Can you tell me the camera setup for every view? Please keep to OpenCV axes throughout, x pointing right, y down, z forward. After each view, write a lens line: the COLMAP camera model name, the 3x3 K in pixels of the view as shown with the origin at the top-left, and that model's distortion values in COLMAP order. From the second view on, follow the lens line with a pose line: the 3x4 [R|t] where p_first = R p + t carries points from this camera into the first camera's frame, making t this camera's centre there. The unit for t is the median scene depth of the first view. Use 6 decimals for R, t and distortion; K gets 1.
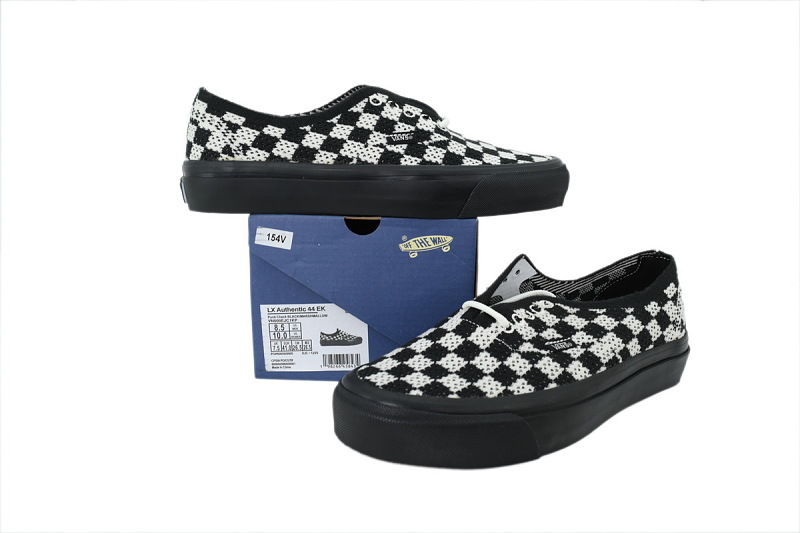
lens RADIAL K [[591.3, 0, 395.2], [0, 591.3, 269.5], [0, 0, 1]] dist [-0.001259, 0.002389]
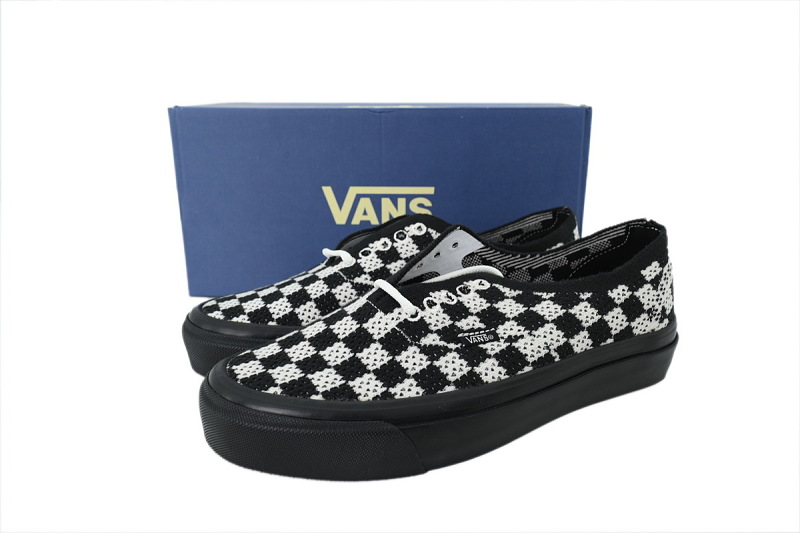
lens RADIAL K [[591.3, 0, 401.0], [0, 591.3, 266.1], [0, 0, 1]] dist [-0.001259, 0.002389]
pose [[0.986211, 0.033424, -0.162085, 0.297923], [-0.018176, 0.995344, 0.094655, -0.048568], [0.164494, -0.090404, 0.982226, 0.168680]]
